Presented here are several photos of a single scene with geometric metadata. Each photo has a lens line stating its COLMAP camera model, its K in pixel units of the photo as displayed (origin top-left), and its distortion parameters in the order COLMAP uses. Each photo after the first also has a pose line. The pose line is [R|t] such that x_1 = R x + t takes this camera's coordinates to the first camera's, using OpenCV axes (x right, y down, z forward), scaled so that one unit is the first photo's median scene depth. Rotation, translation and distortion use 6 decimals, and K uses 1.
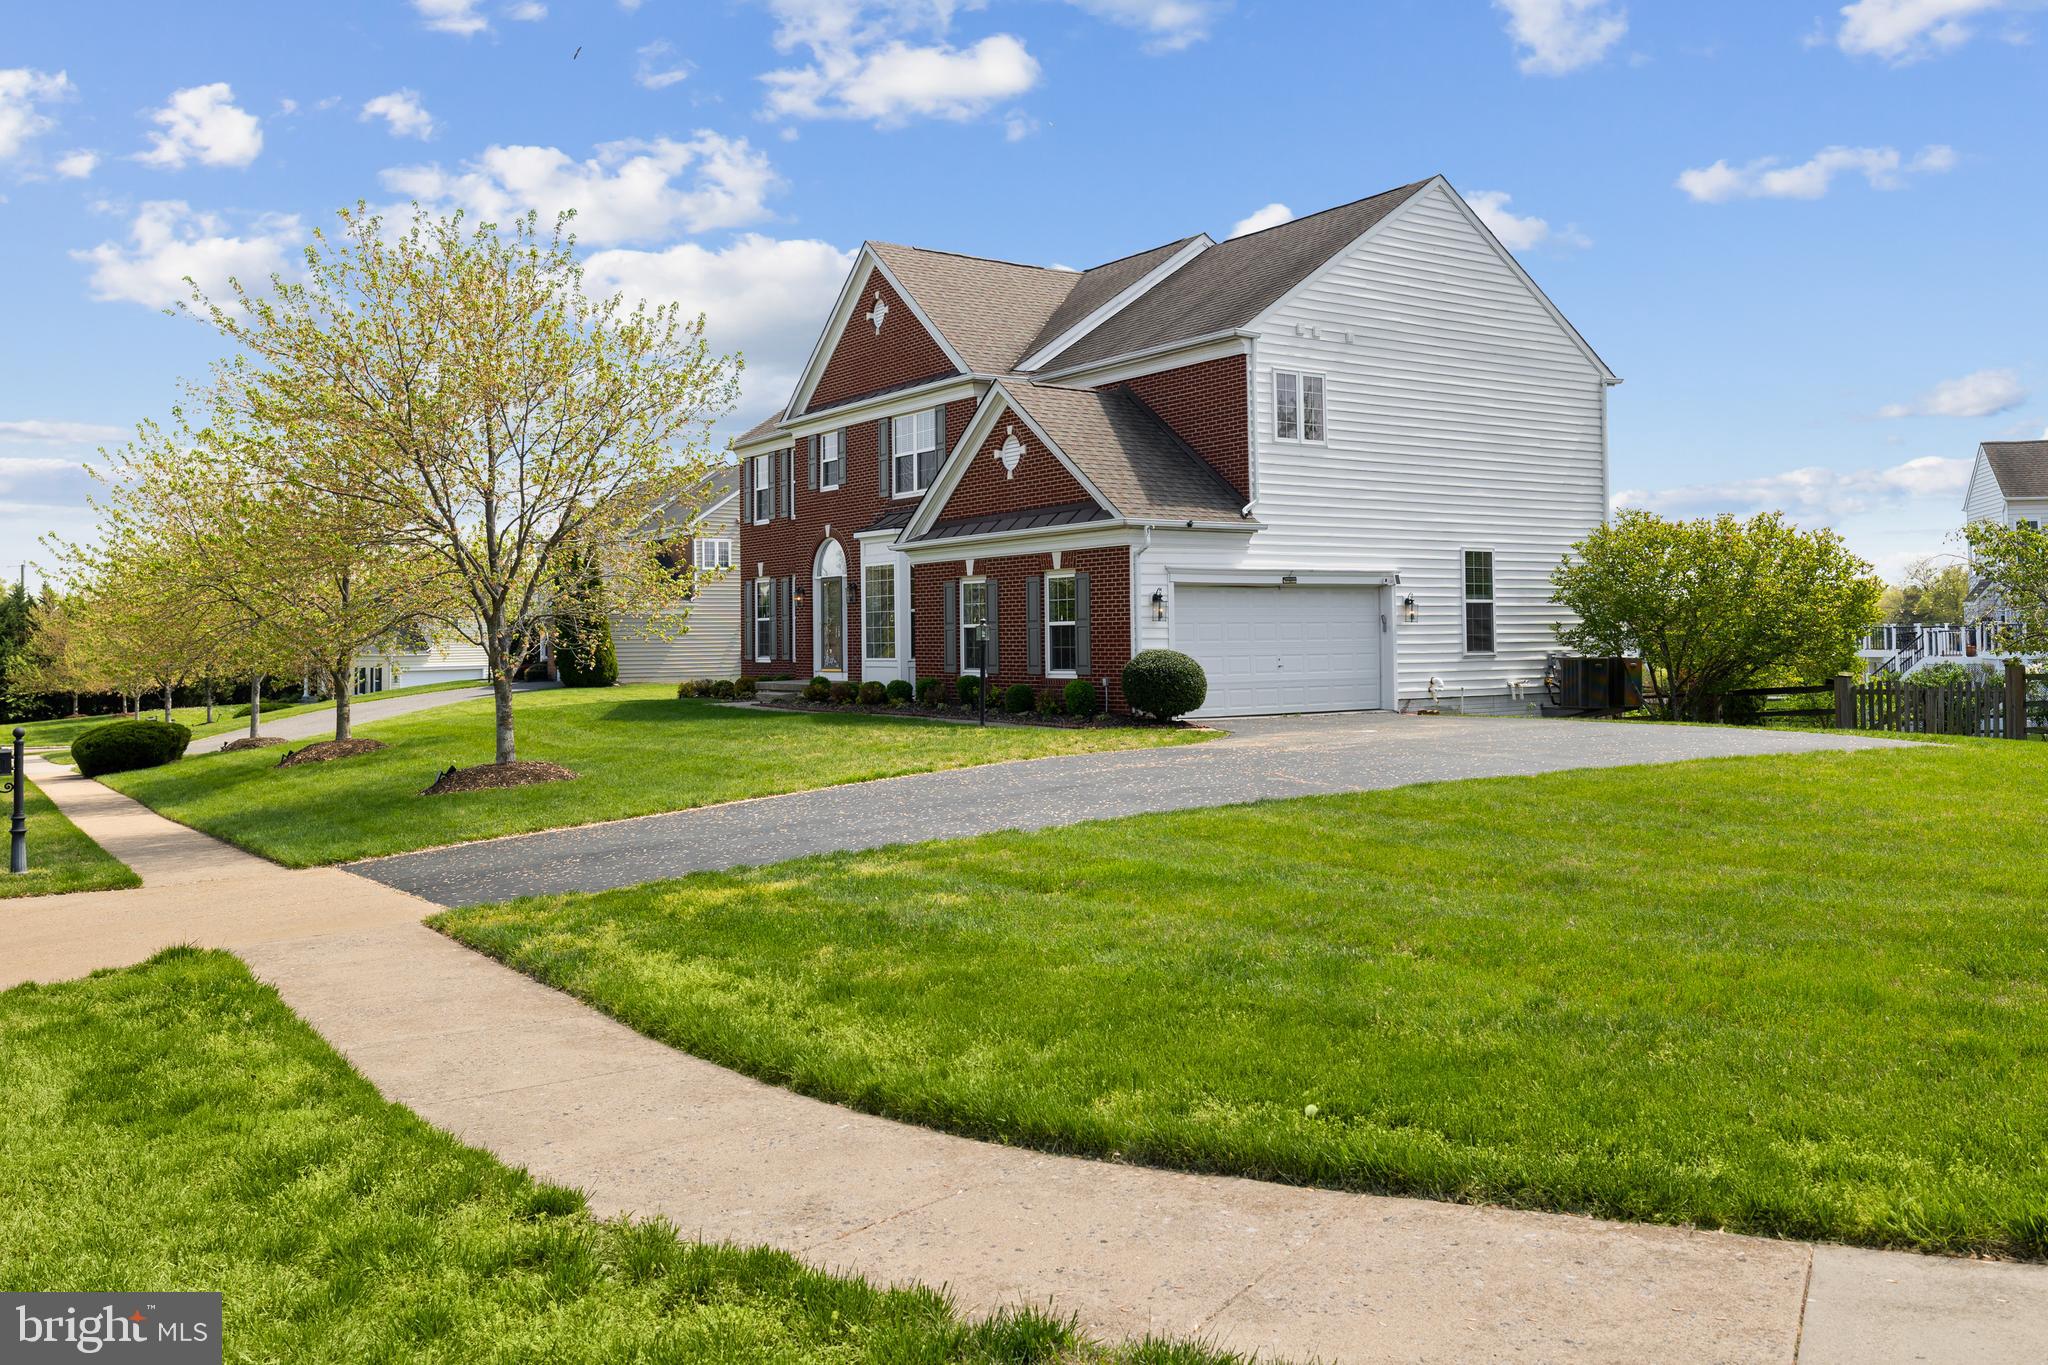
lens RADIAL K [[1686.9, 0, 1024.0], [0, 1686.9, 682.5], [0, 0, 1]] dist [-0.004527, -0.001677]
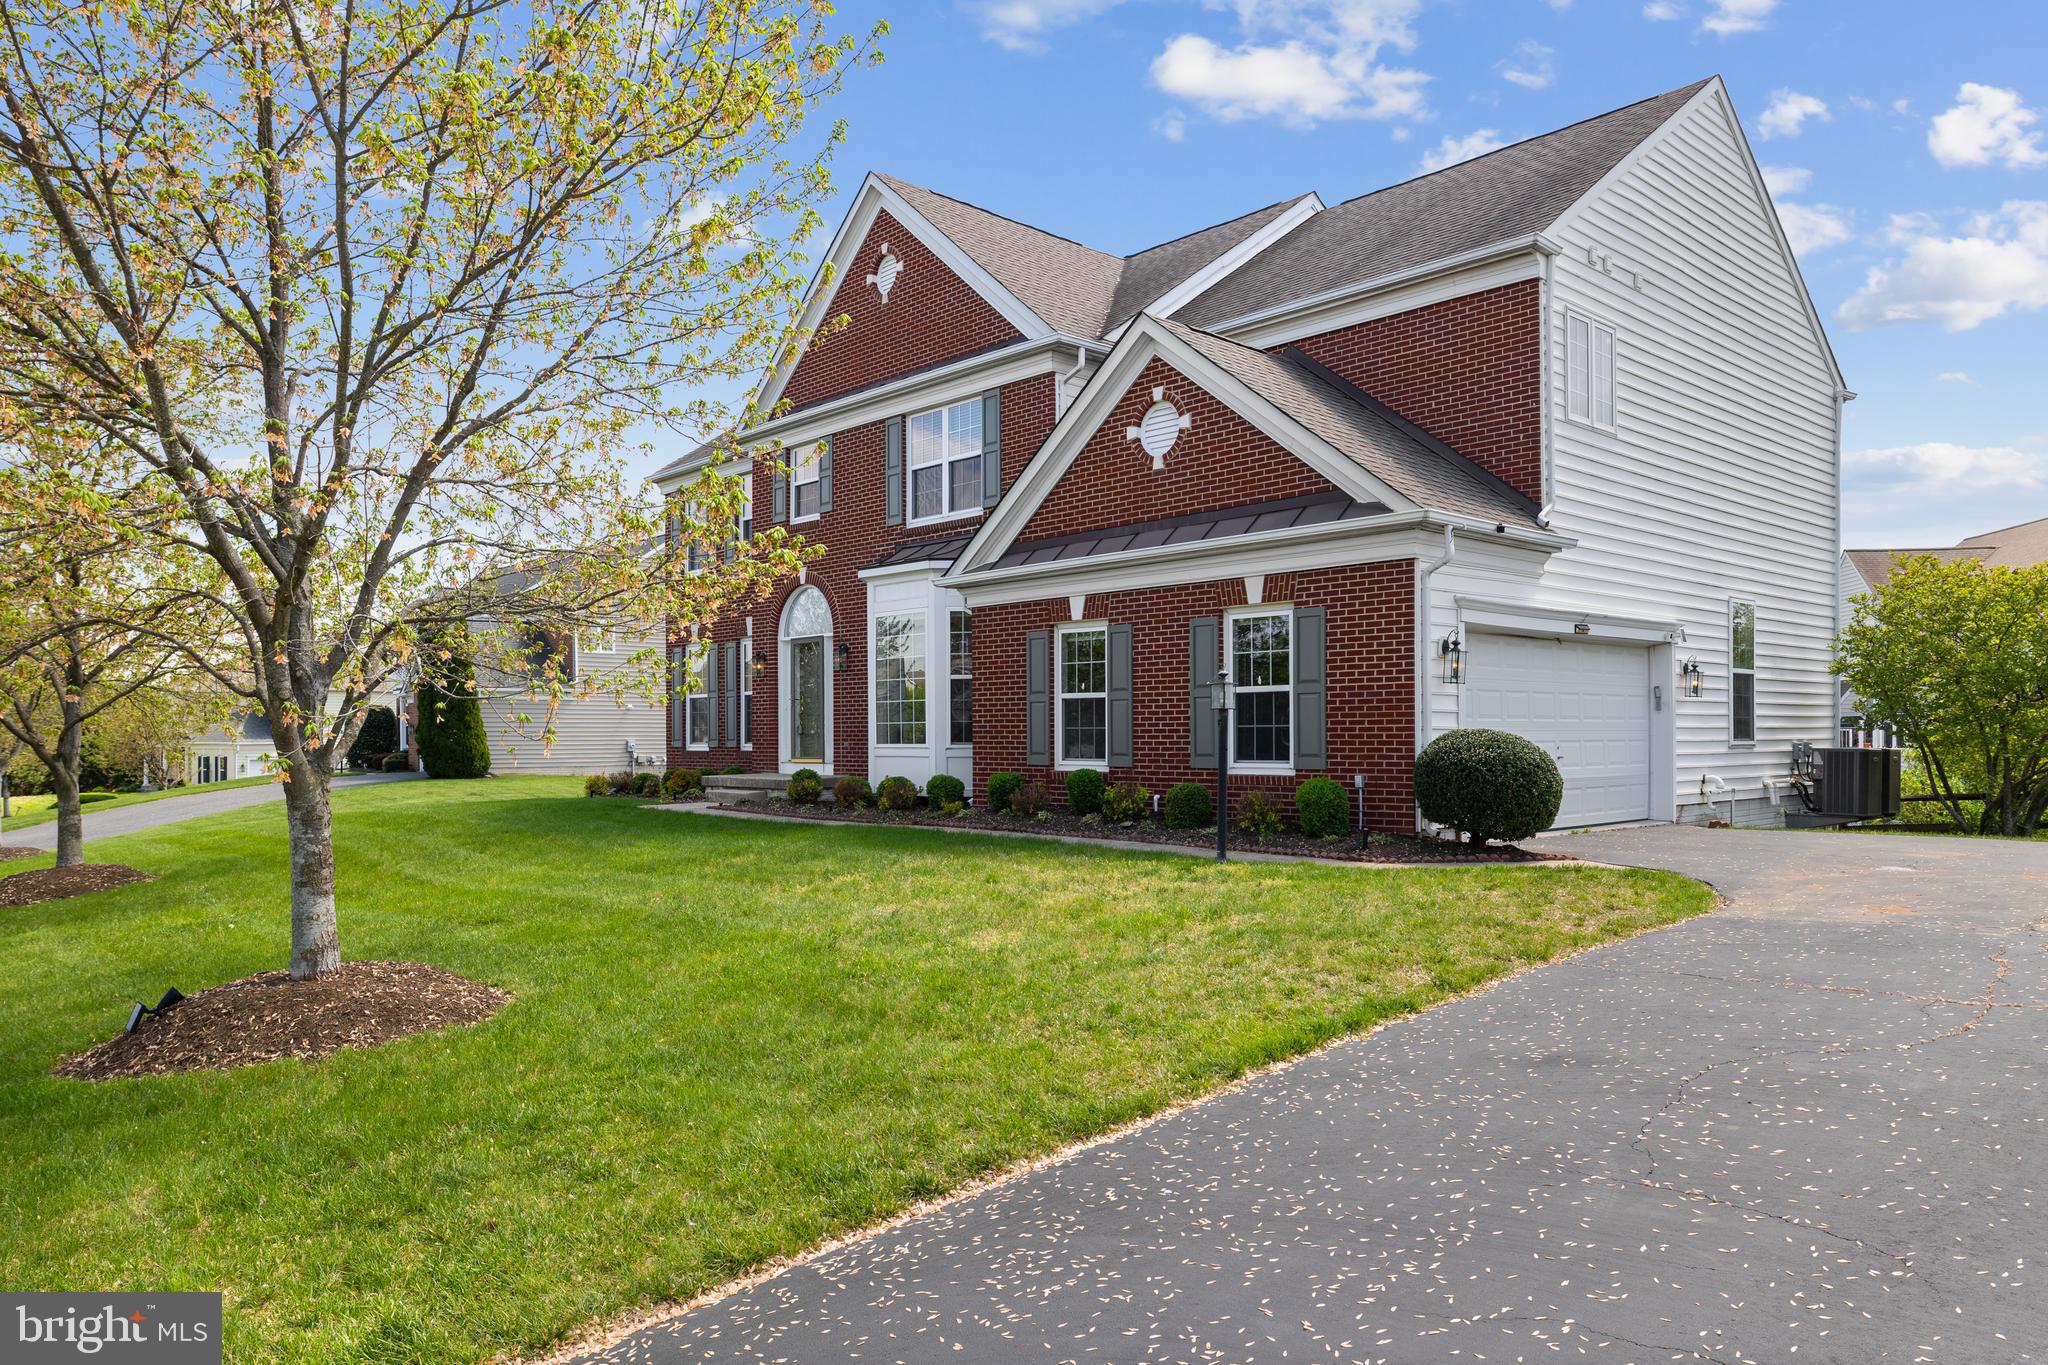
lens RADIAL K [[1385.8, 0, 1022.8], [0, 1385.8, 787.9], [0, 0, 1]] dist [0.002681, 0.002360]
pose [[0.989847, 0.001784, 0.142128, -0.126503], [-0.003338, 0.999937, 0.010696, -0.002560], [-0.142100, -0.011062, 0.989791, 0.441255]]
